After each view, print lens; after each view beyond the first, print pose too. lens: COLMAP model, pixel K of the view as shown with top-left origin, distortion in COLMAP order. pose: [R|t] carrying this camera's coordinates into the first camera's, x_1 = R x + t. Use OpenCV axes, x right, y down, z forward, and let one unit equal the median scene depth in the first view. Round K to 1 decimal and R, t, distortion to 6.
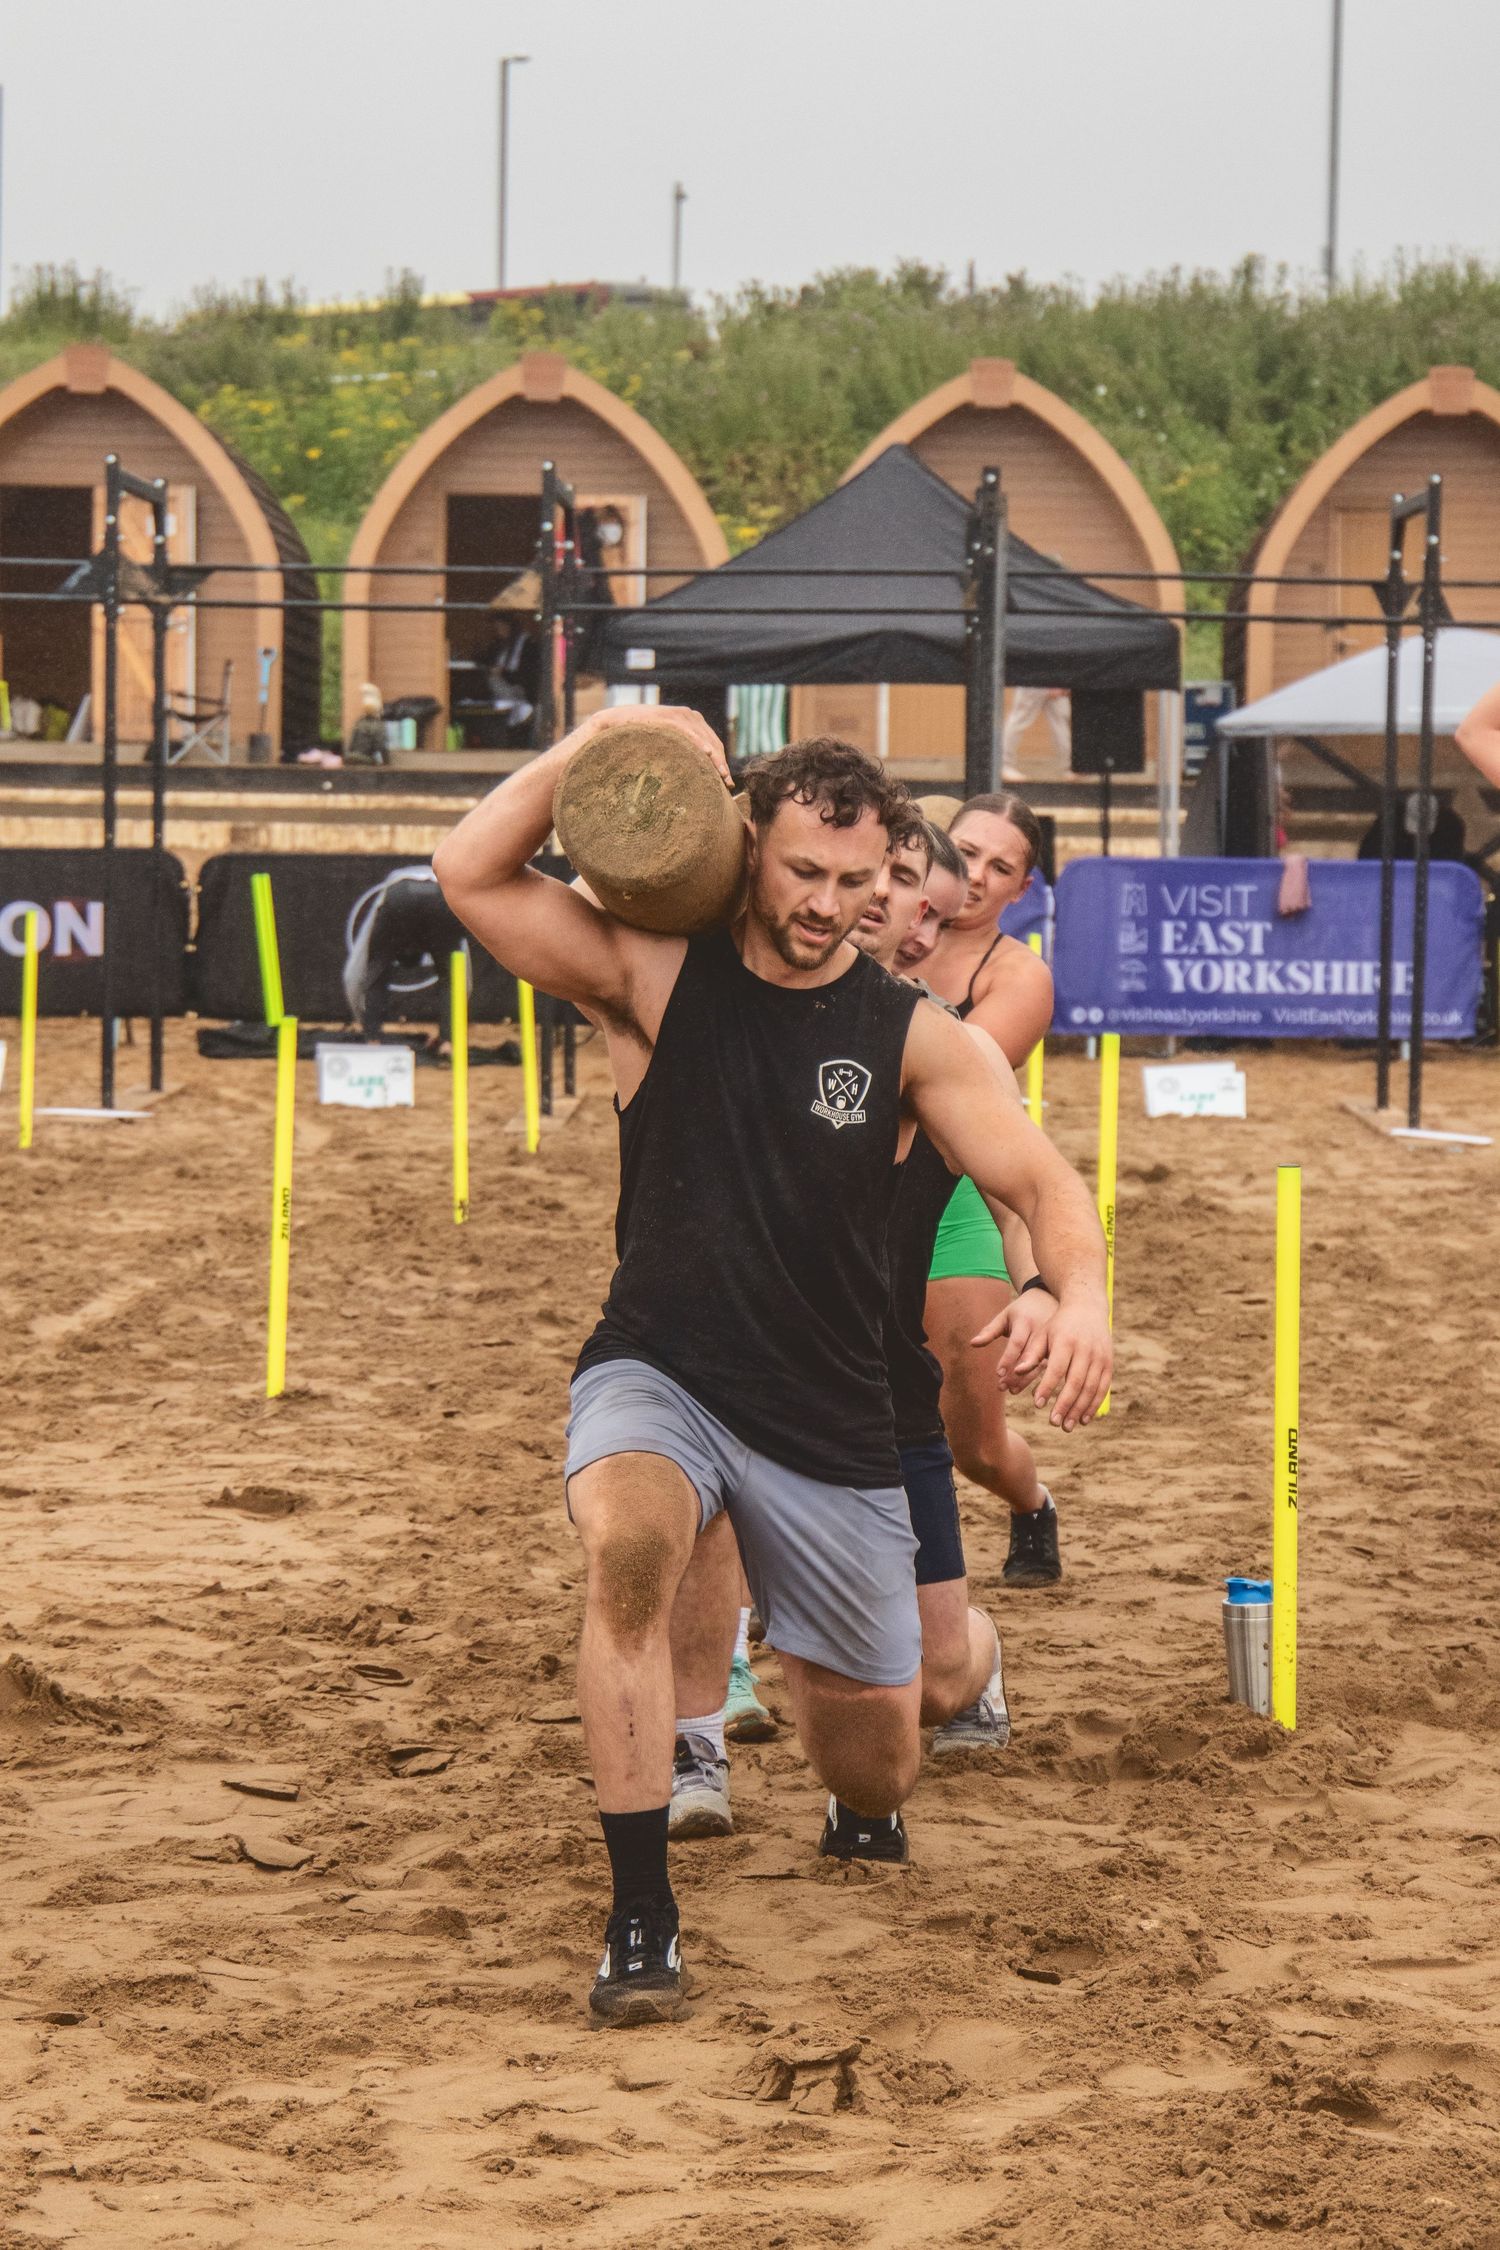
lens RADIAL K [[6625.9, 0, 823.0], [0, 6625.9, 1123.6], [0, 0, 1]] dist [0.179919, 0.000000]
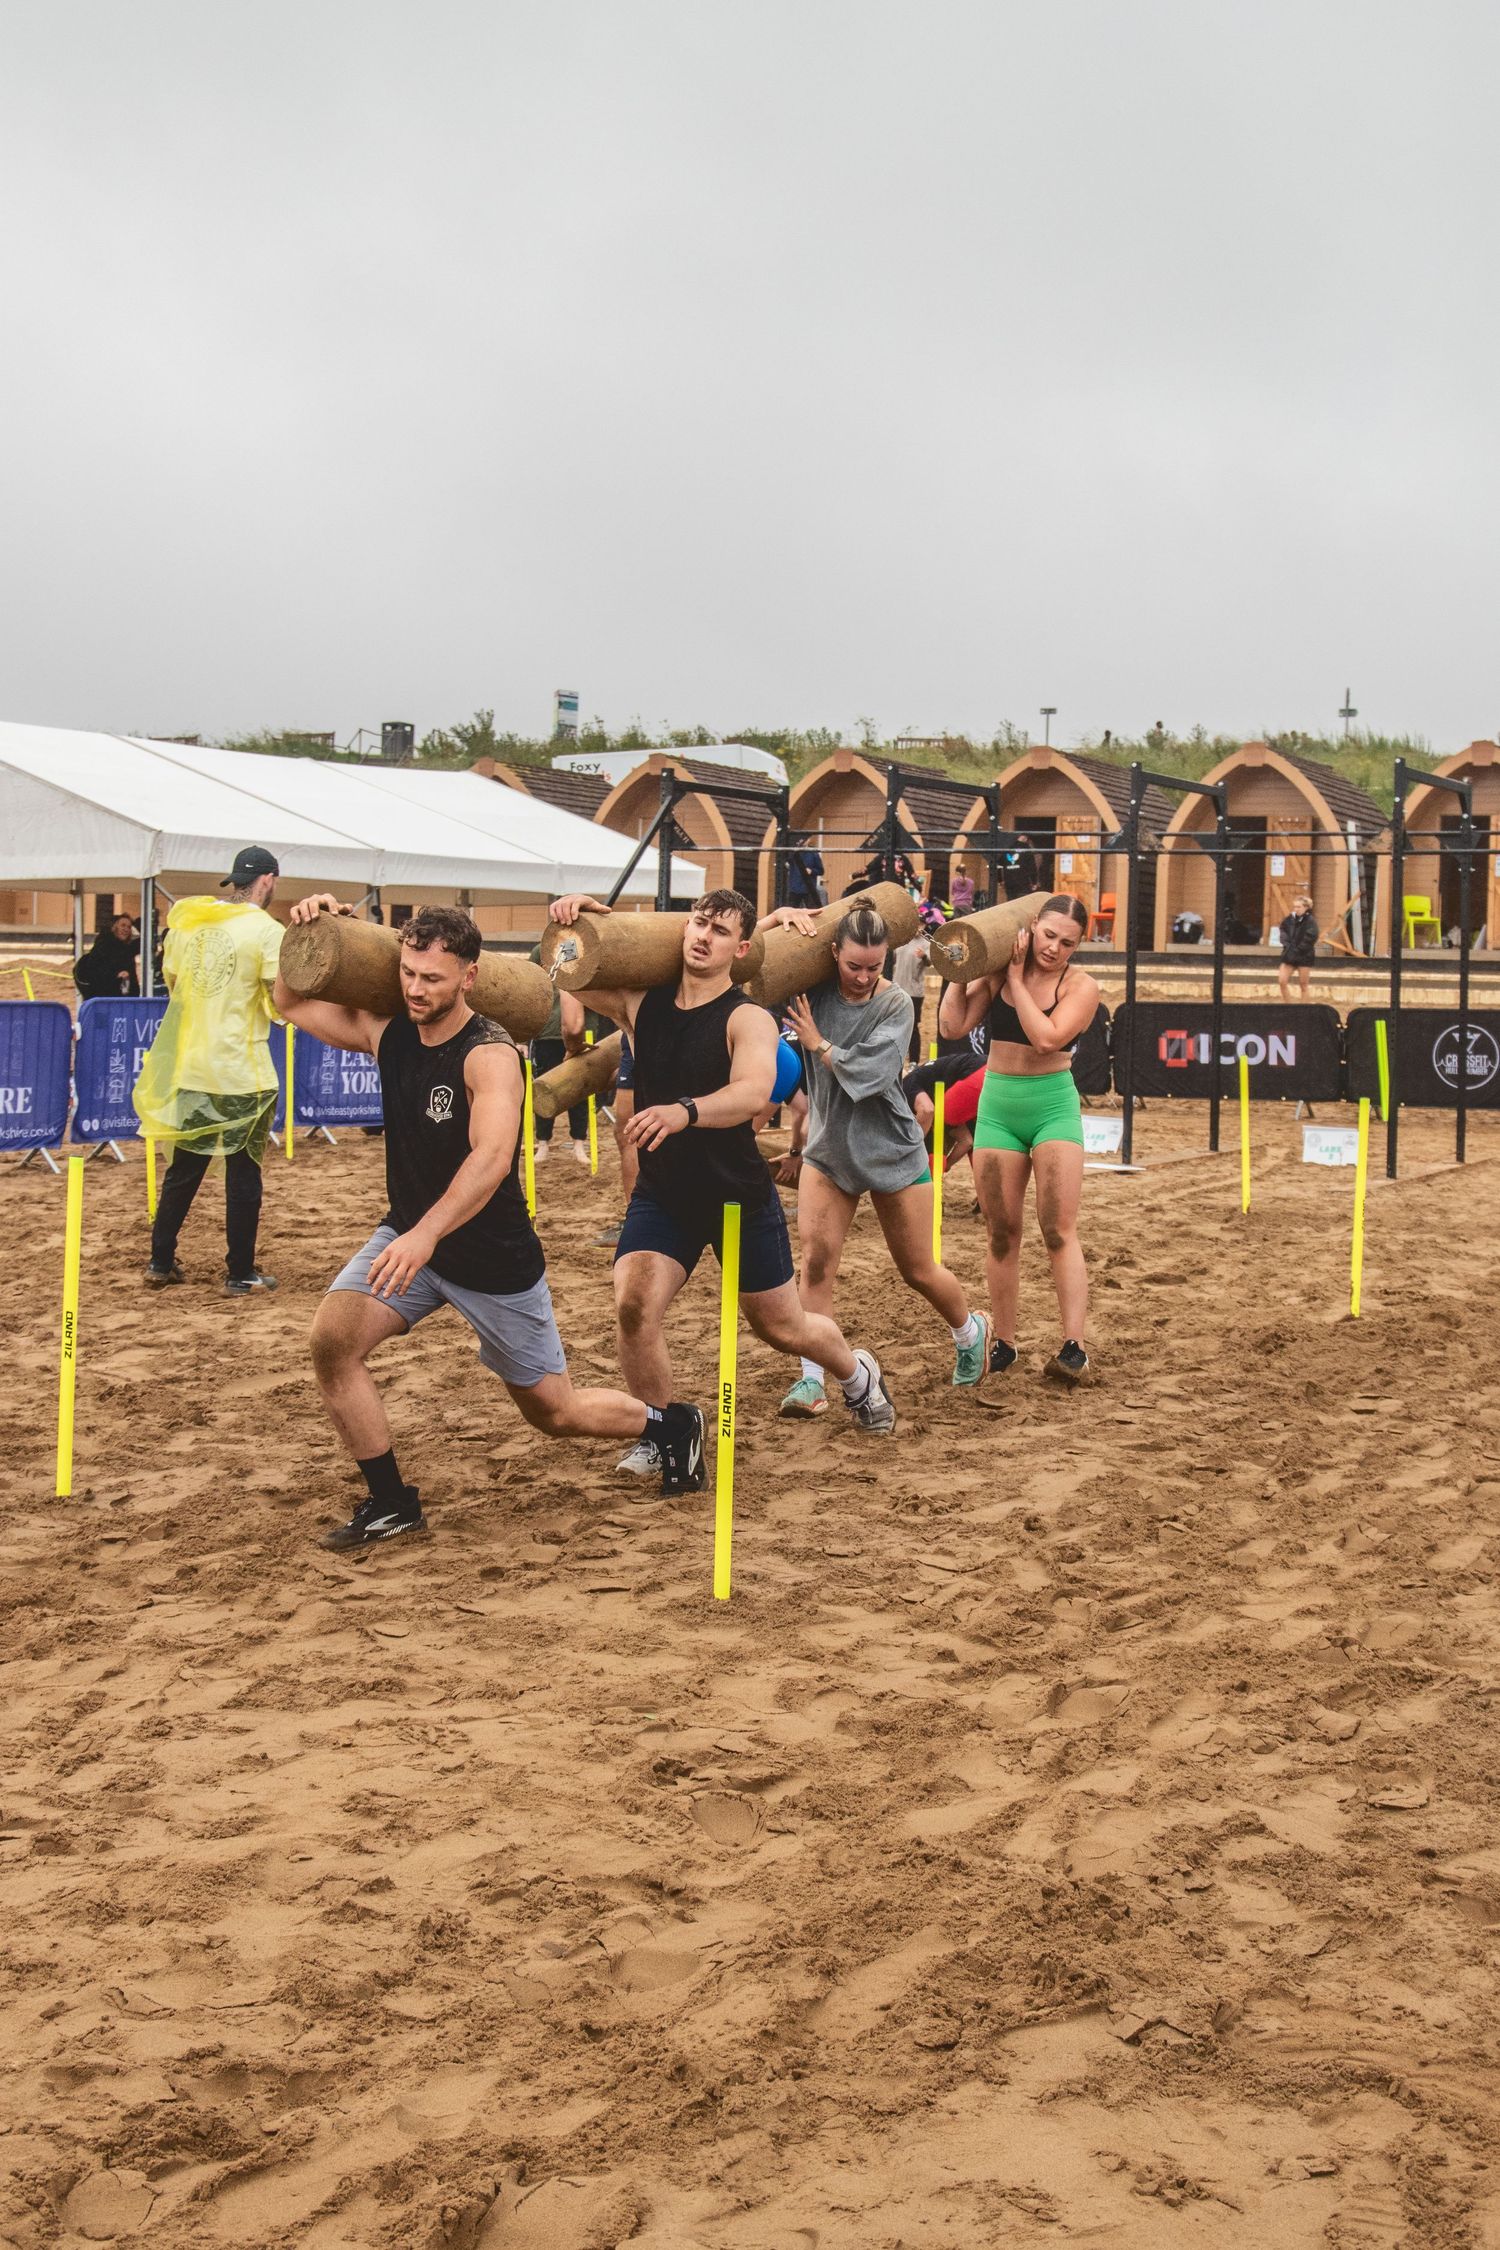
lens RADIAL K [[2851.3, 0, 813.9], [0, 2851.3, 1147.3], [0, 0, 1]] dist [-0.093132, 0.000000]
pose [[0.902465, 0.029384, -0.429760, 0.069082], [-0.025529, 0.999565, 0.014734, -0.008128], [0.430006, -0.002325, 0.902823, 0.190296]]
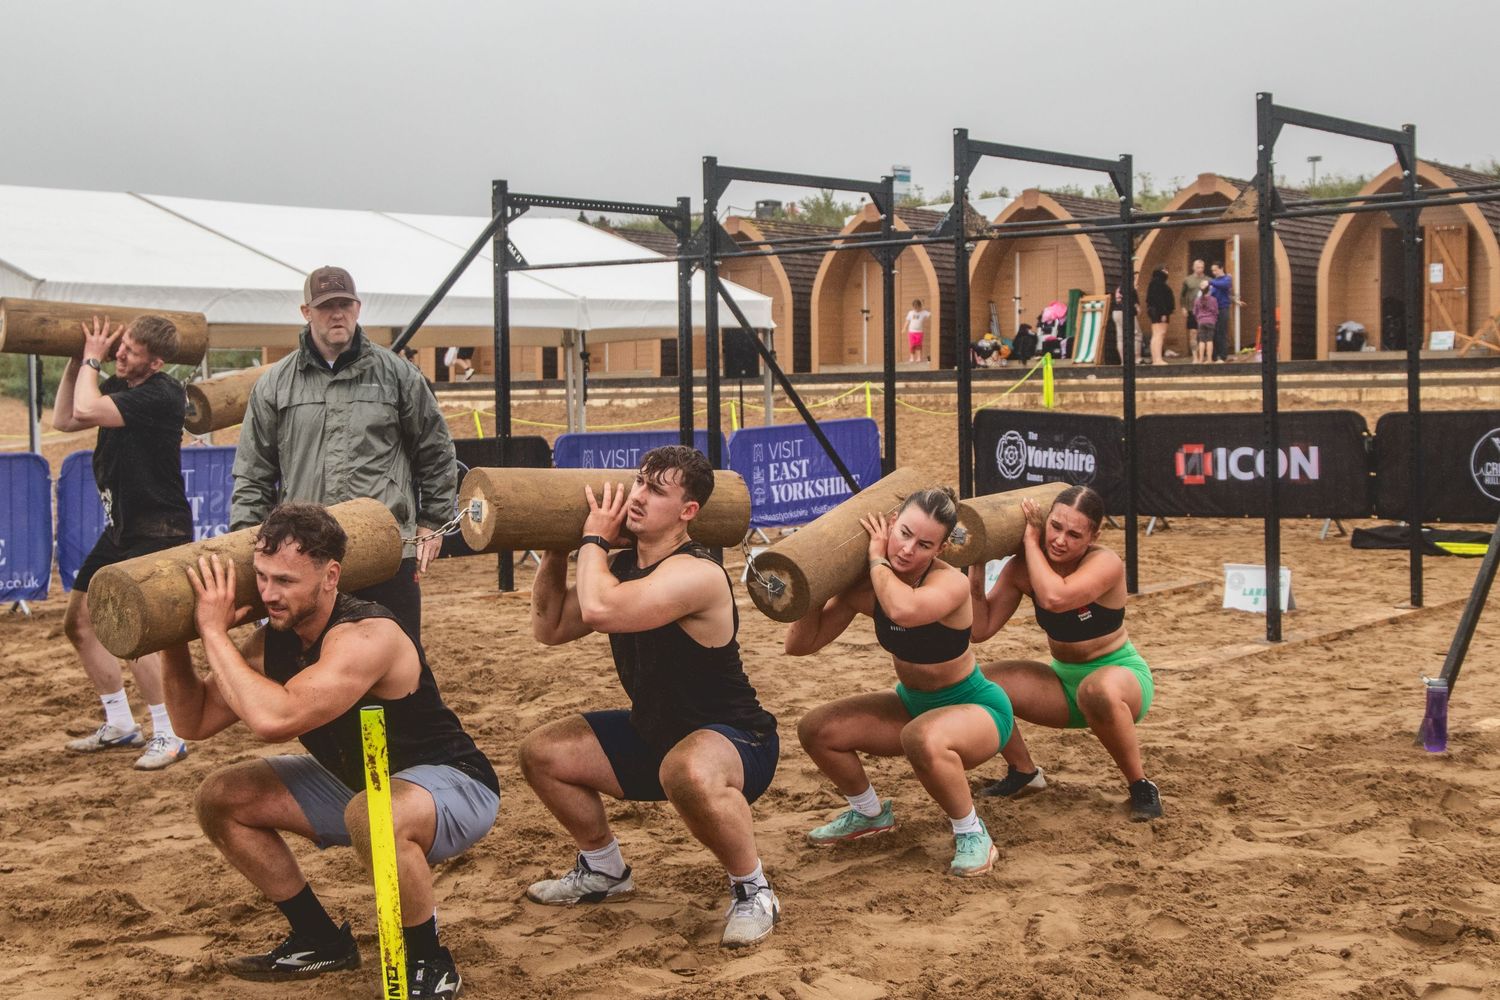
lens RADIAL K [[2133.3, 0, 742.1], [0, 2133.3, 515.4], [0, 0, 1]] dist [-0.021706, 0.000000]
pose [[0.786061, 0.004437, -0.618133, 0.068282], [0.003769, 0.999921, 0.011970, -0.016344], [0.618138, -0.011739, 0.785982, 0.361126]]
